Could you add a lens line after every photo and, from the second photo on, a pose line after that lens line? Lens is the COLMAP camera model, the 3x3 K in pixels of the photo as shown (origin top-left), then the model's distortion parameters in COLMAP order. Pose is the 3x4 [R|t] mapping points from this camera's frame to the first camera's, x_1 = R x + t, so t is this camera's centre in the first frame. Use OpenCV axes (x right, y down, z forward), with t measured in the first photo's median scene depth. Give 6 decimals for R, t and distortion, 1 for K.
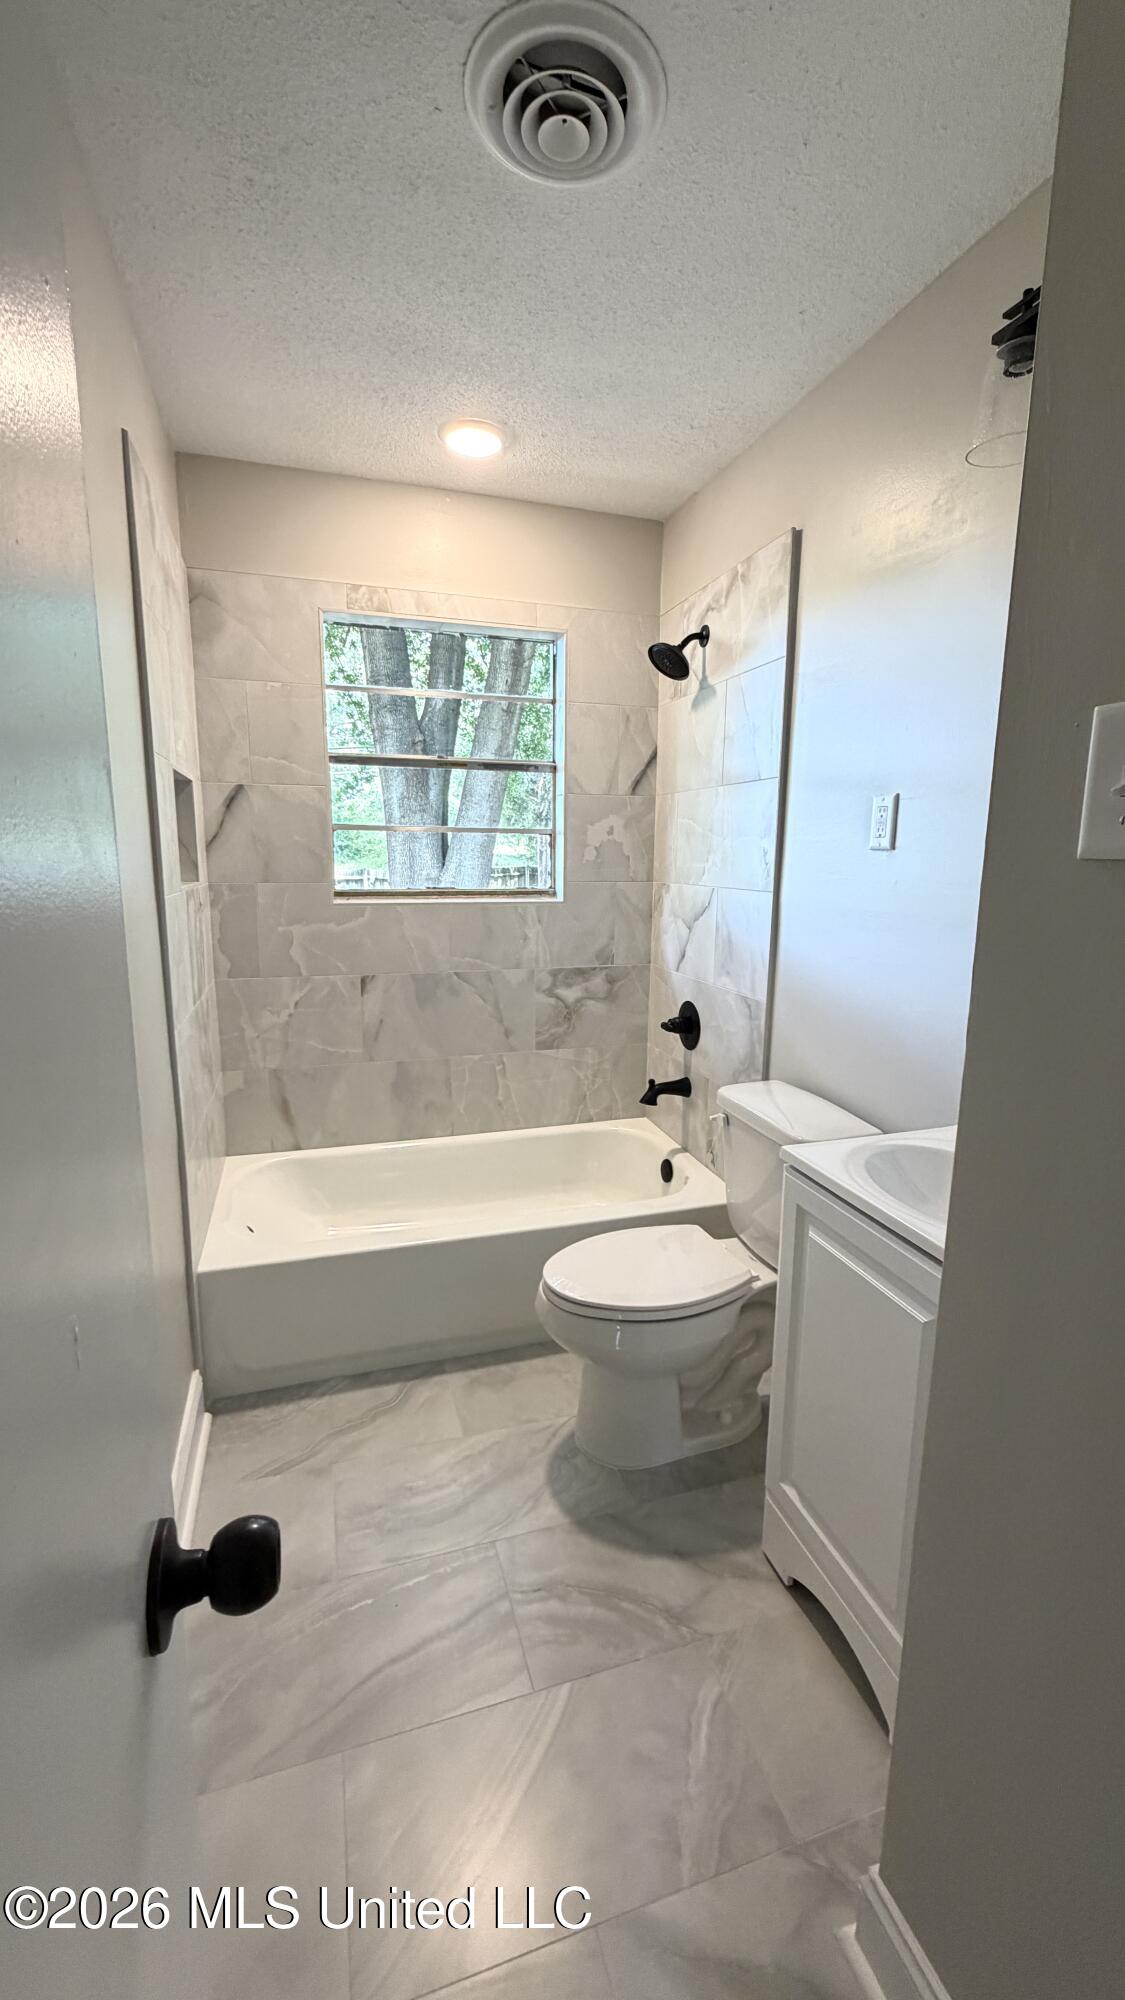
lens RADIAL K [[798.2, 0, 560.7], [0, 798.2, 994.5], [0, 0, 1]] dist [0.001221, -0.000144]
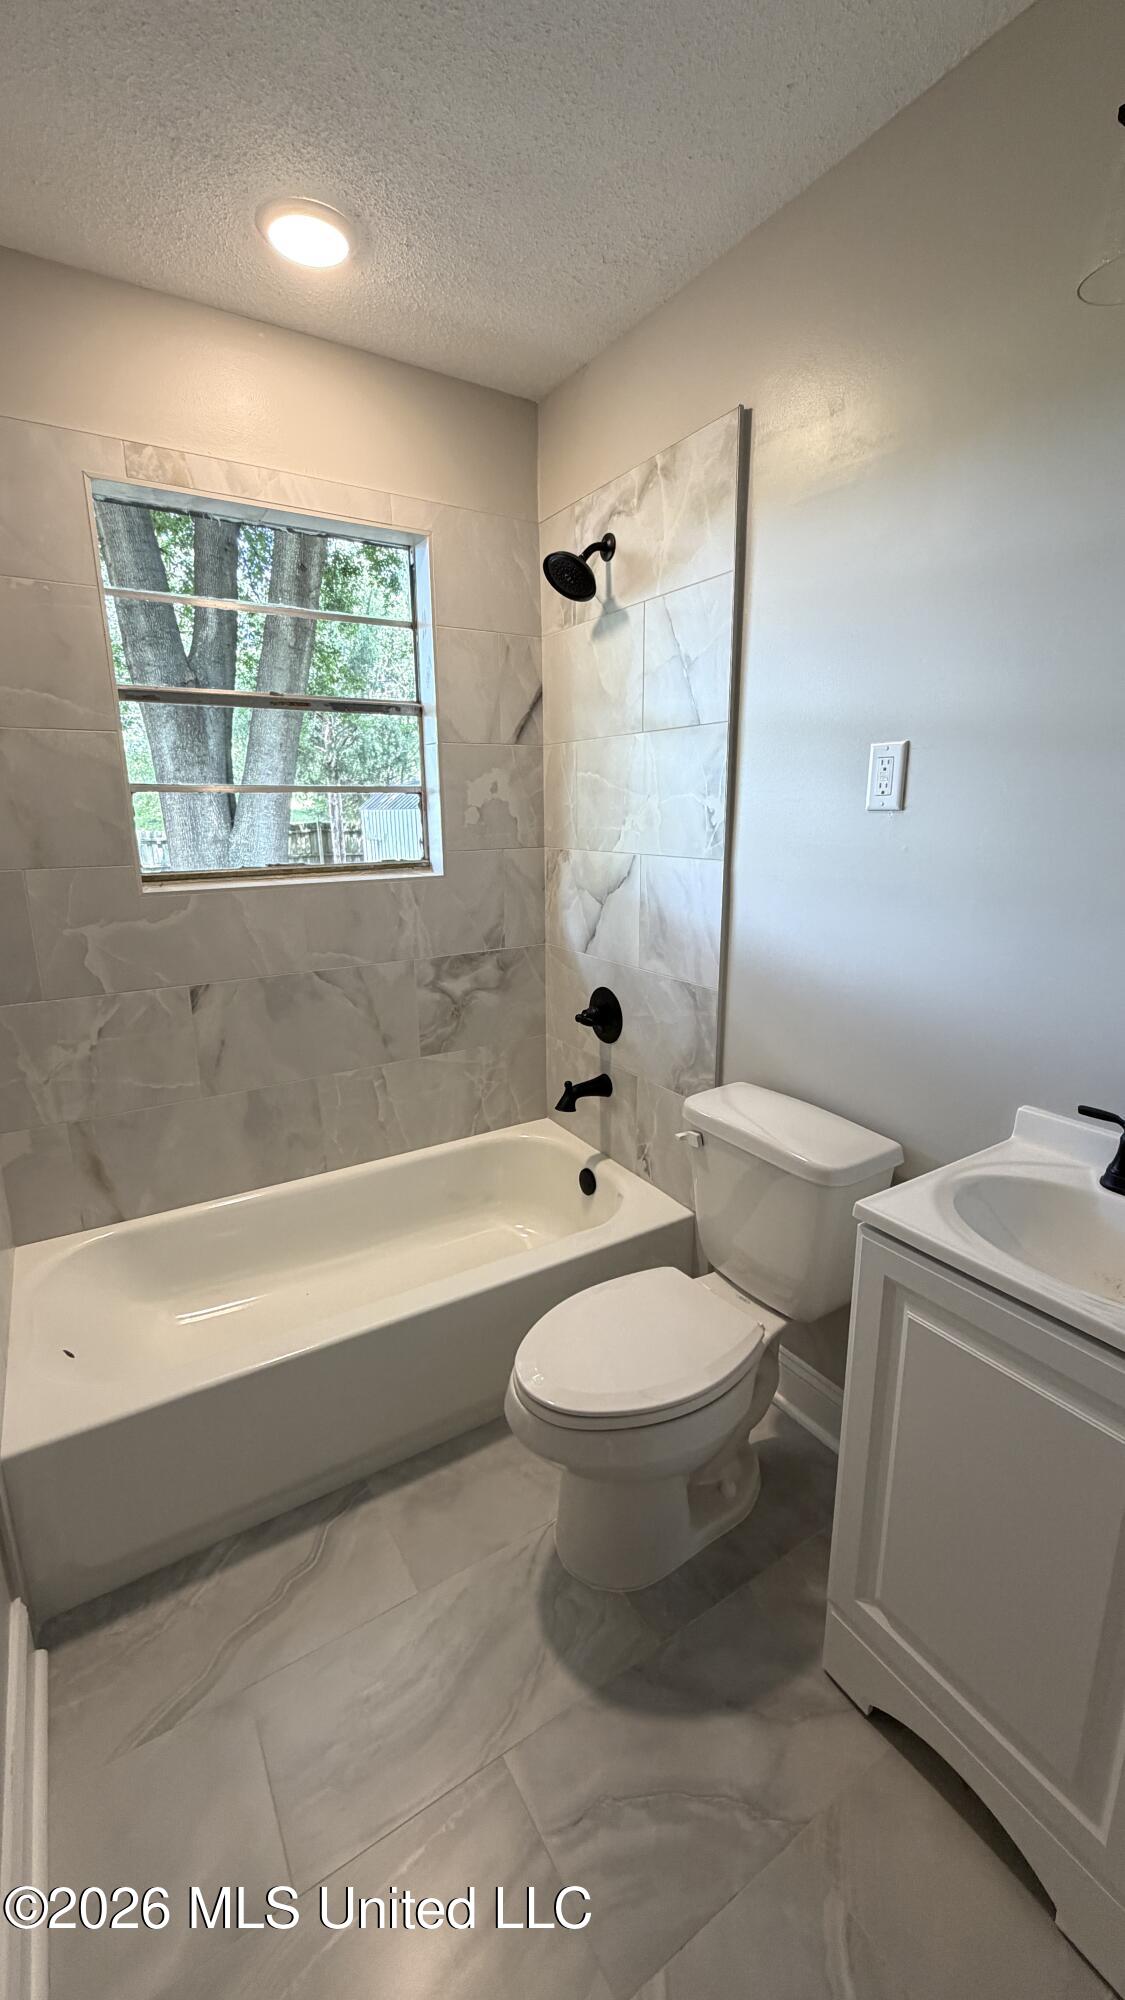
lens RADIAL K [[798.2, 0, 560.7], [0, 798.2, 994.5], [0, 0, 1]] dist [0.001221, -0.000144]
pose [[0.966896, -0.077059, 0.243258, -0.096480], [0.062648, 0.995822, 0.066443, -0.044864], [-0.247361, -0.049003, 0.967683, 0.182144]]
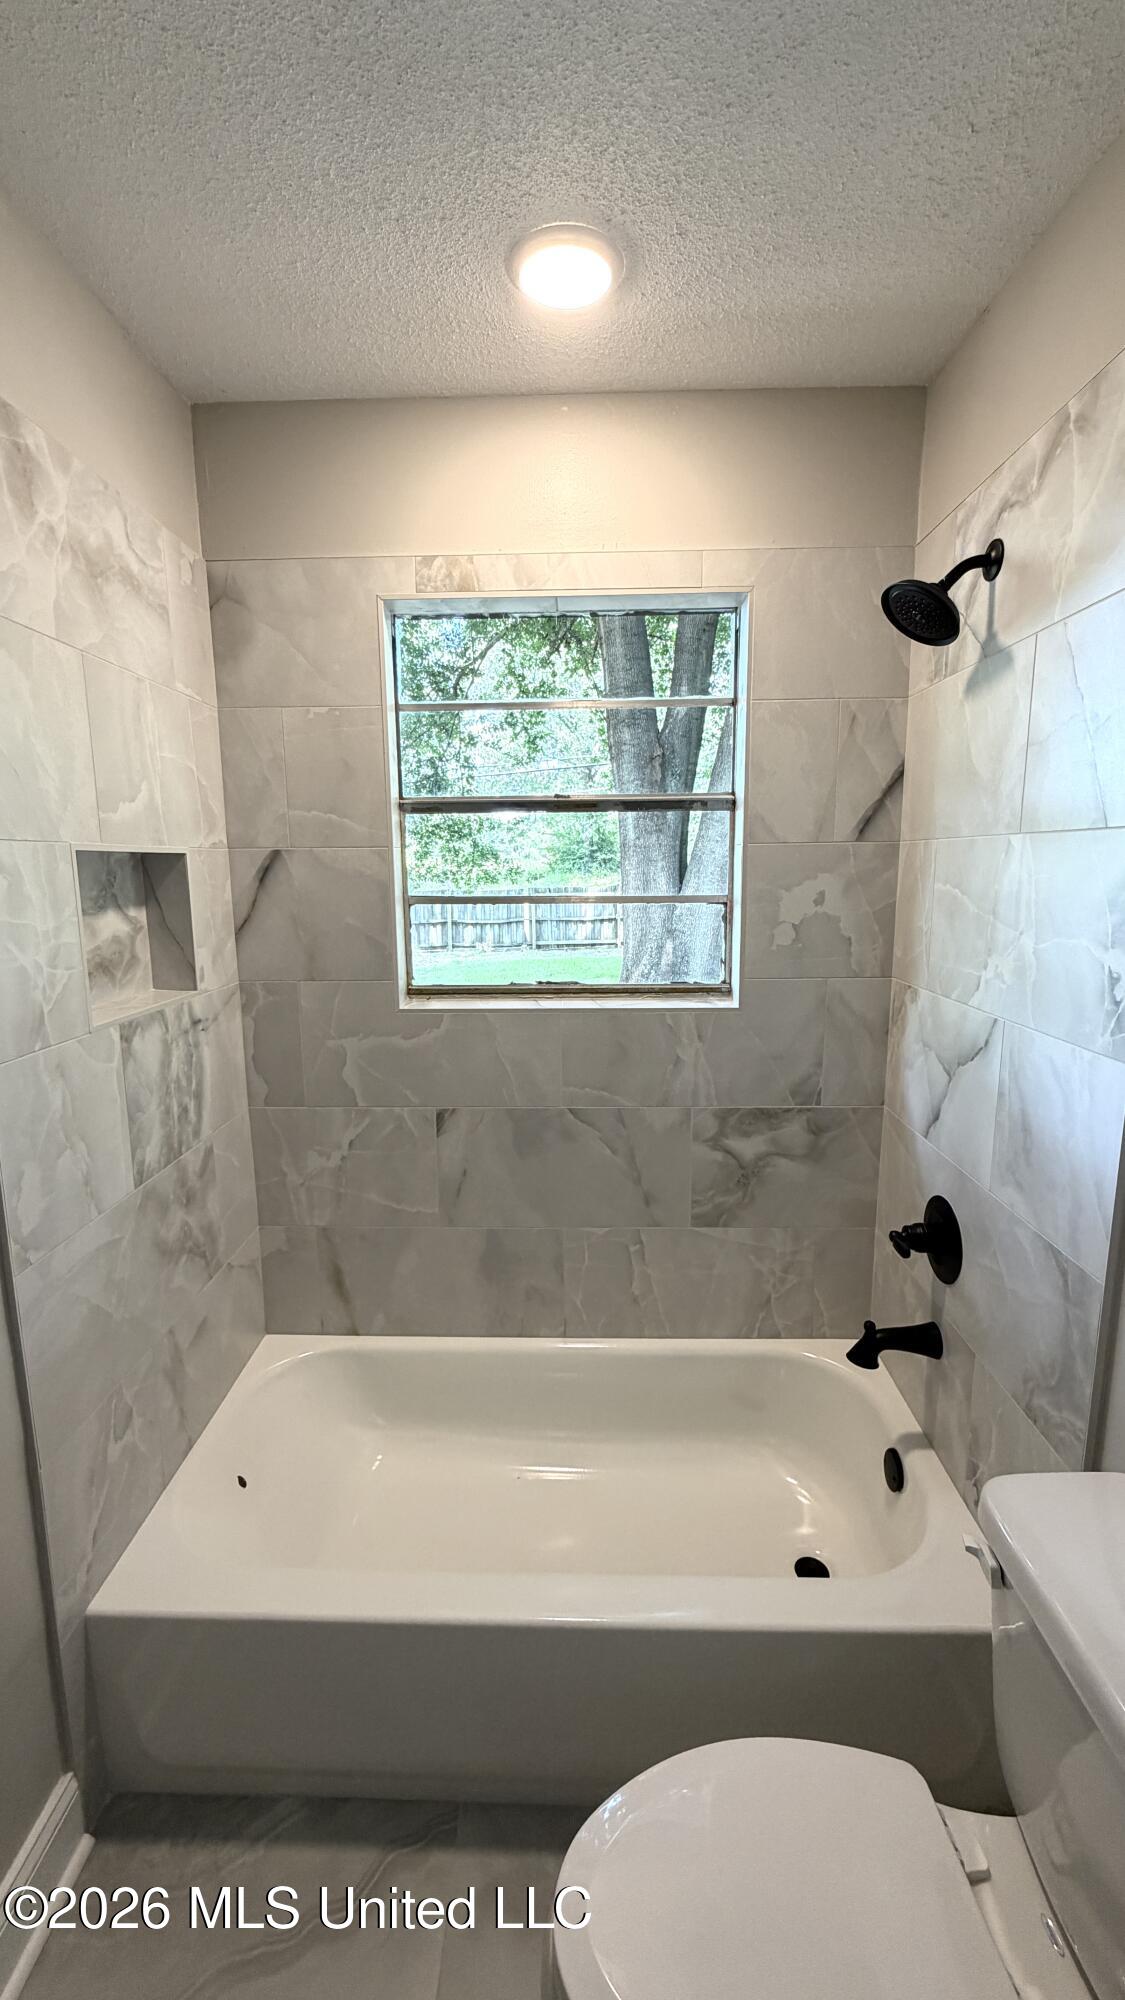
lens RADIAL K [[798.2, 0, 560.7], [0, 798.2, 994.5], [0, 0, 1]] dist [0.001221, -0.000144]
pose [[0.946280, 0.035275, -0.321419, 0.080347], [-0.038671, 0.999243, -0.004184, -0.128718], [0.321028, 0.016389, 0.946928, 0.366887]]
